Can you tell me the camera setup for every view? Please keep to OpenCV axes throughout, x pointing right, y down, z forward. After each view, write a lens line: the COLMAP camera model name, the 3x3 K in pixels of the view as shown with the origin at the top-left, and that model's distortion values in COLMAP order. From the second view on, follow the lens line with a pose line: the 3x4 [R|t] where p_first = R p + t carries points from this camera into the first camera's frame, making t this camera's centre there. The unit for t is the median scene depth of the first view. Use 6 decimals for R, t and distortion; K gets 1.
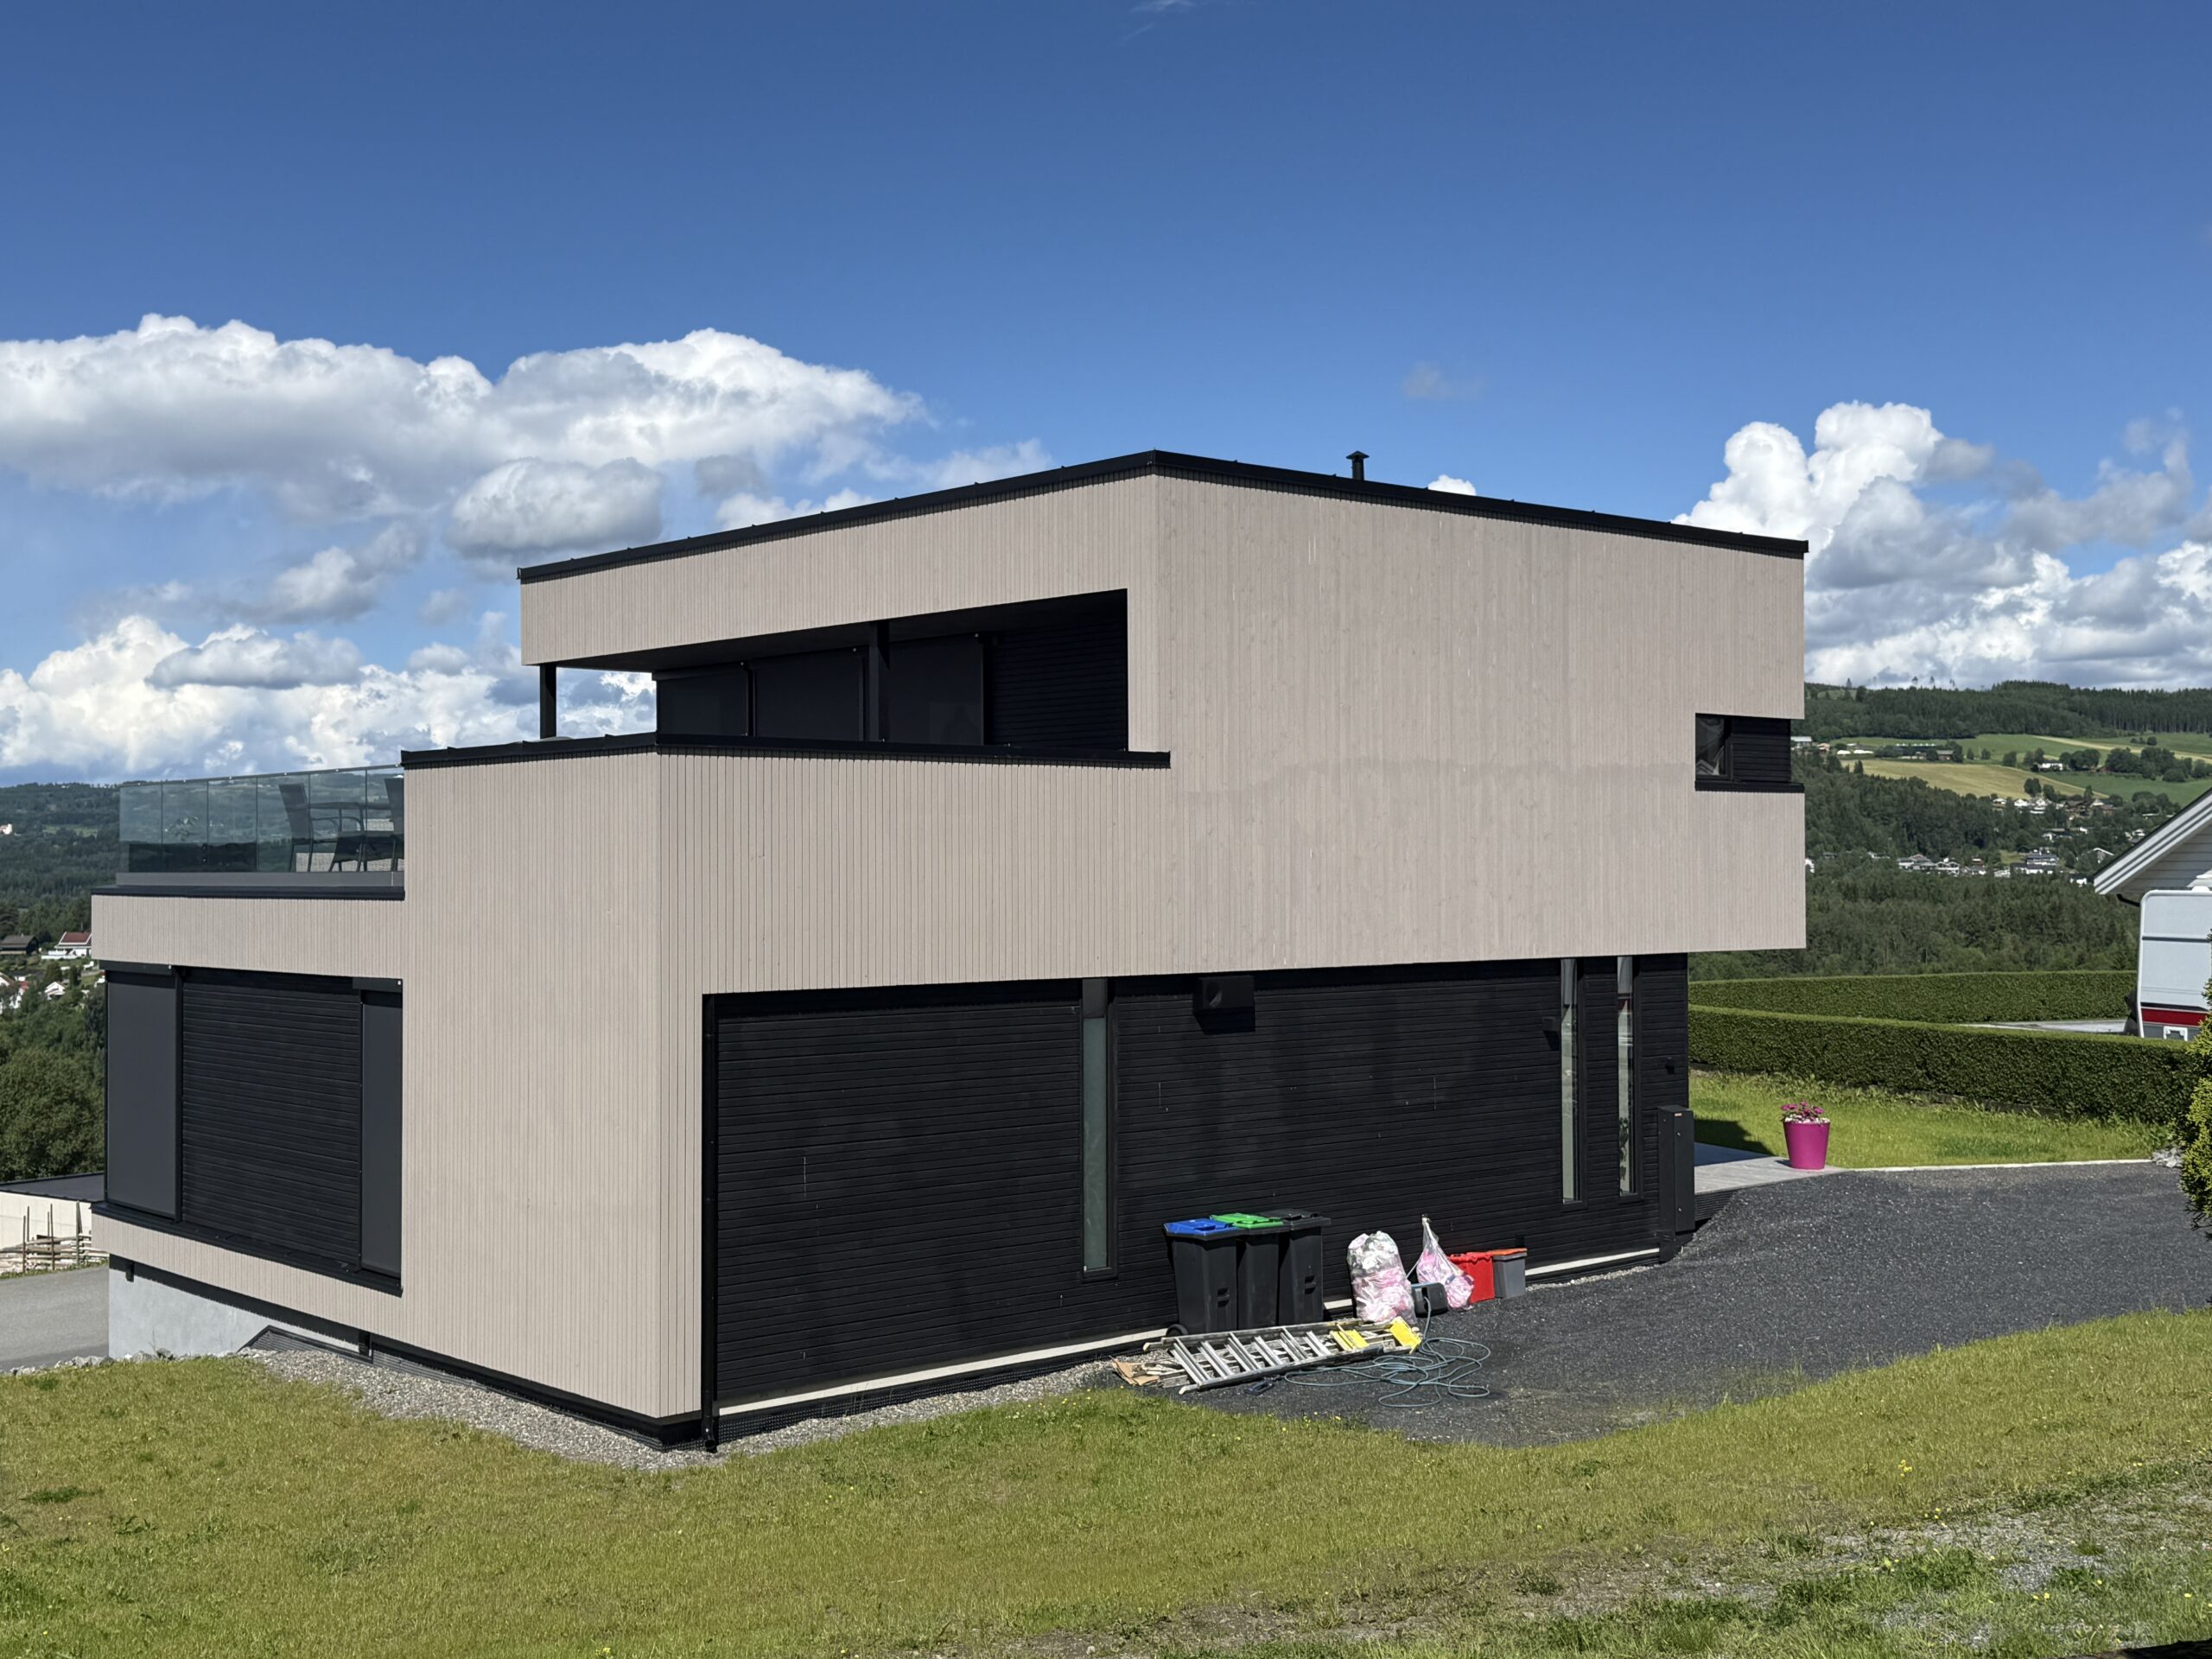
lens RADIAL K [[2439.2, 0, 1106.0], [0, 2439.2, 829.5], [0, 0, 1]] dist [0.112384, 0.002750]
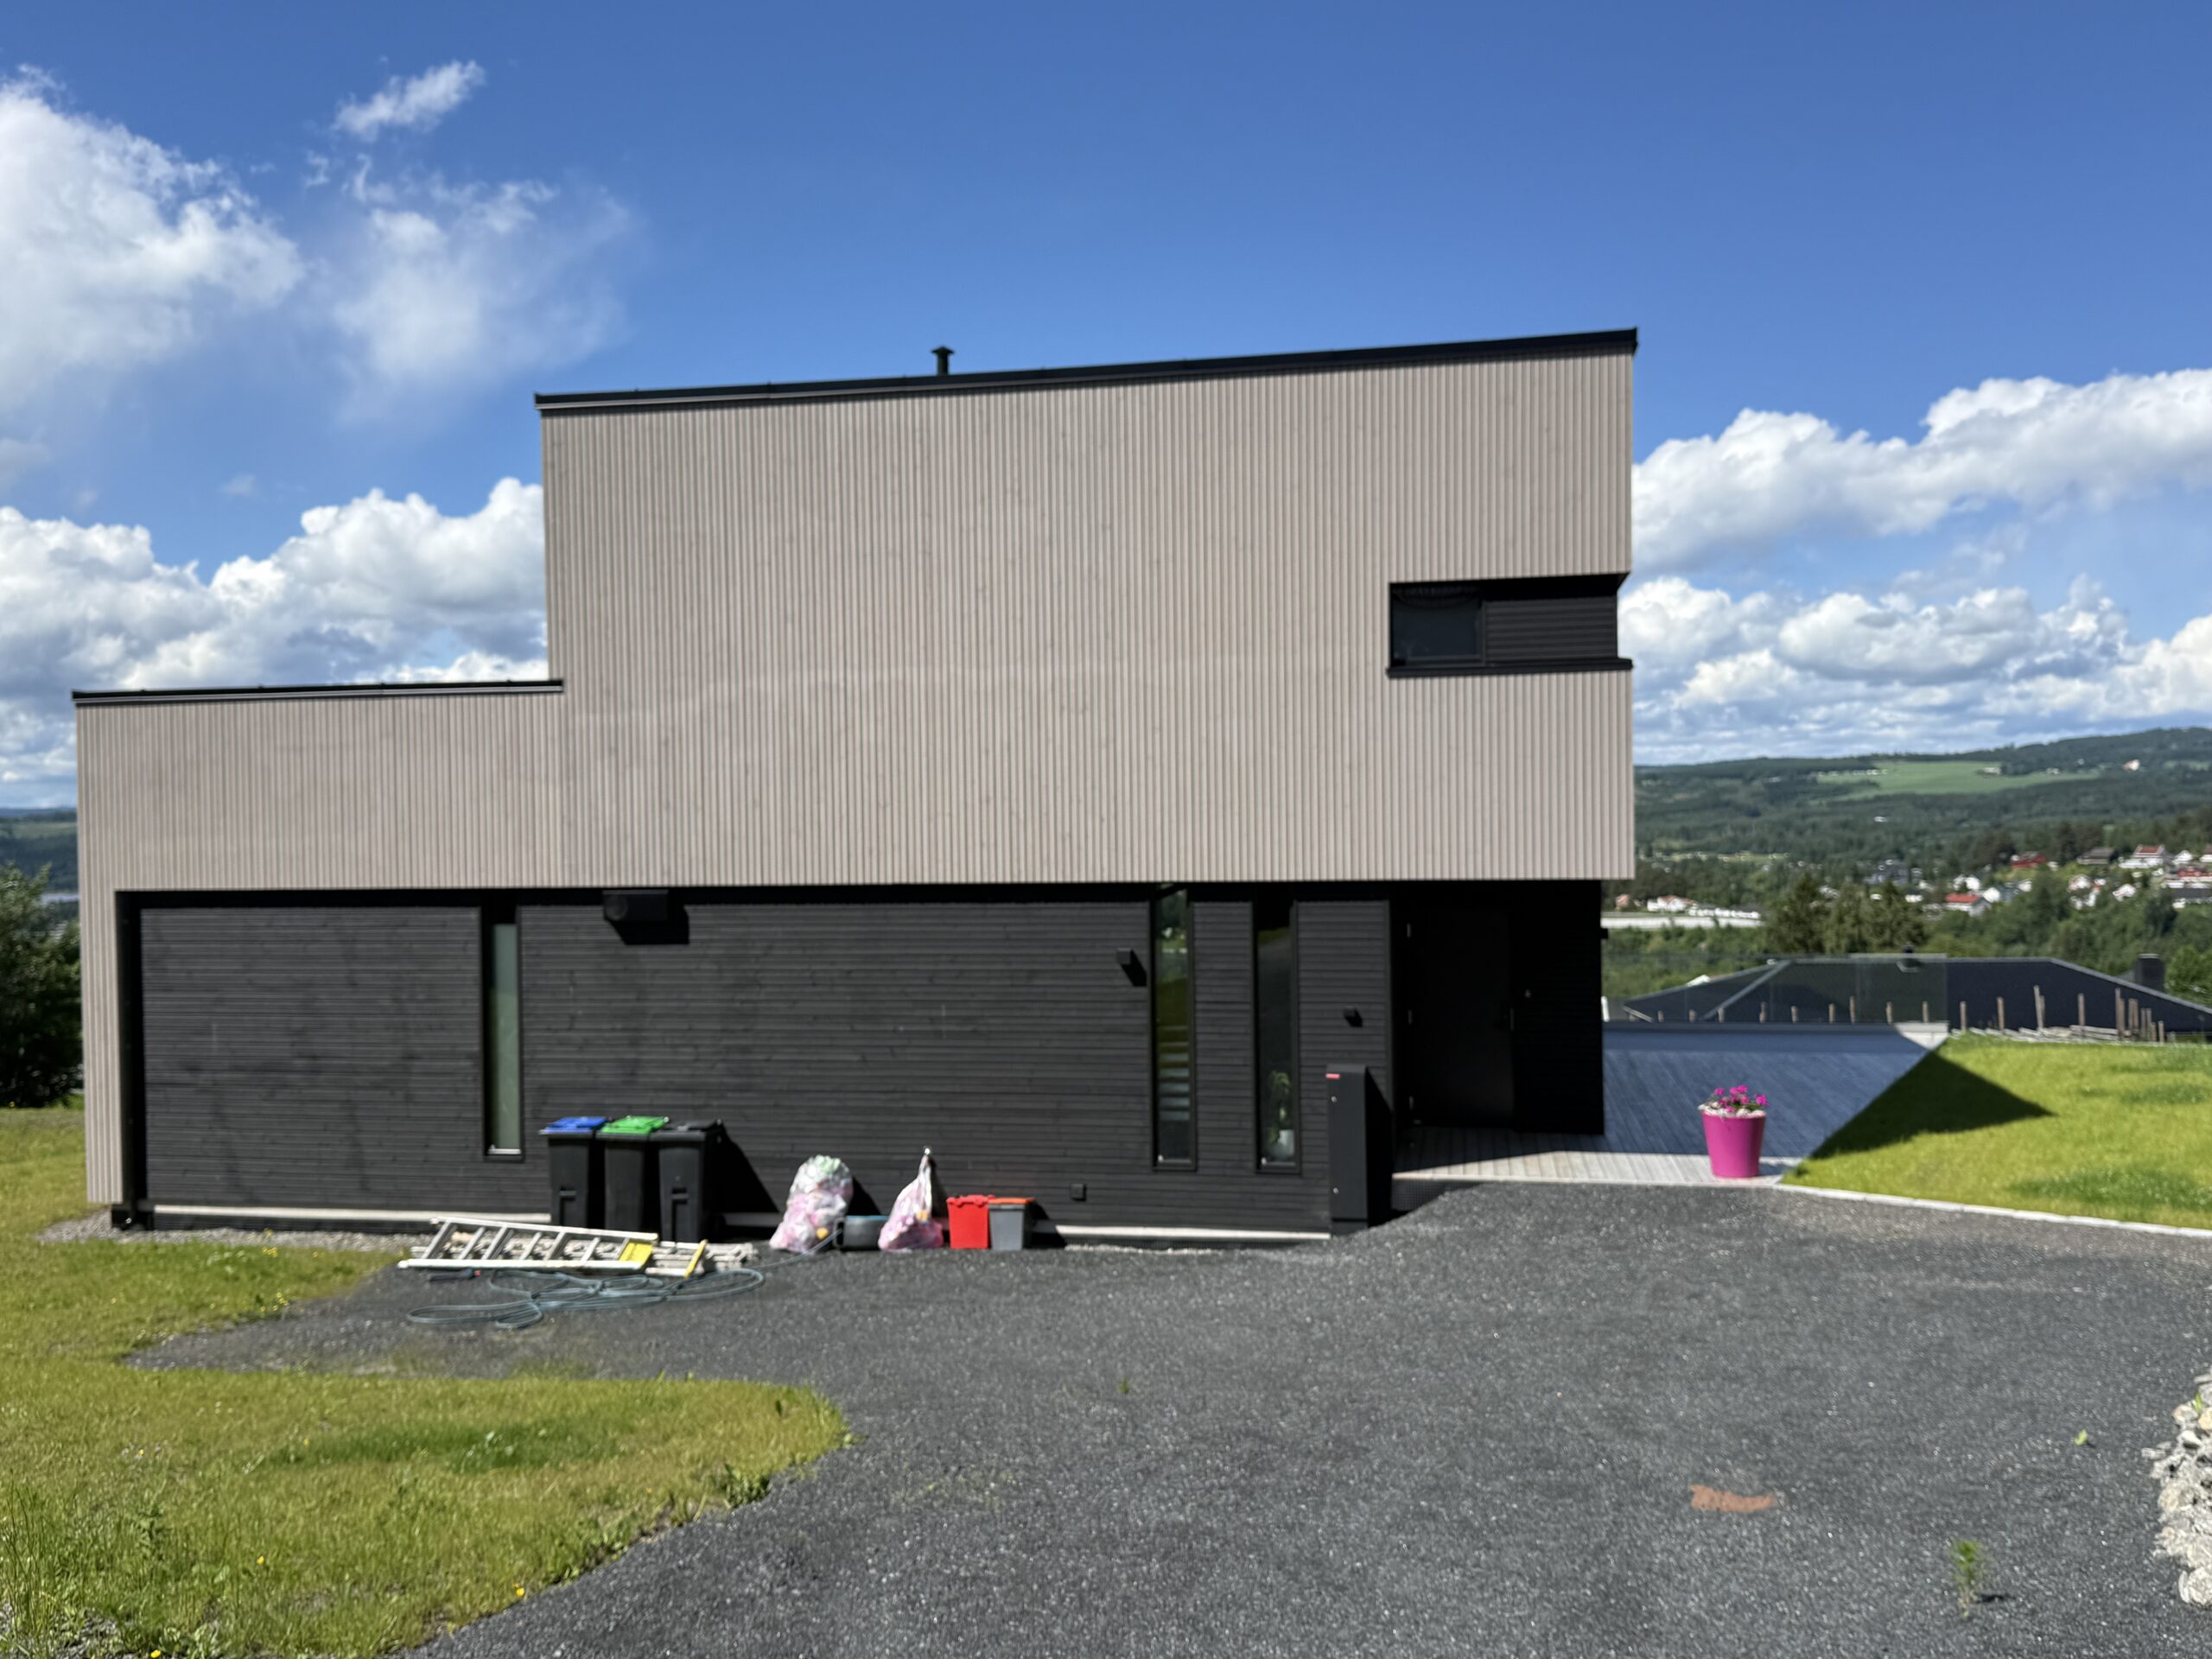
lens RADIAL K [[1919.6, 0, 1106.0], [0, 1919.6, 829.5], [0, 0, 1]] dist [0.001259, -0.000052]
pose [[0.645782, 0.001745, -0.763520, 0.776078], [0.023712, 0.999469, 0.022340, 0.020247], [0.763153, -0.032531, 0.645398, 0.608234]]
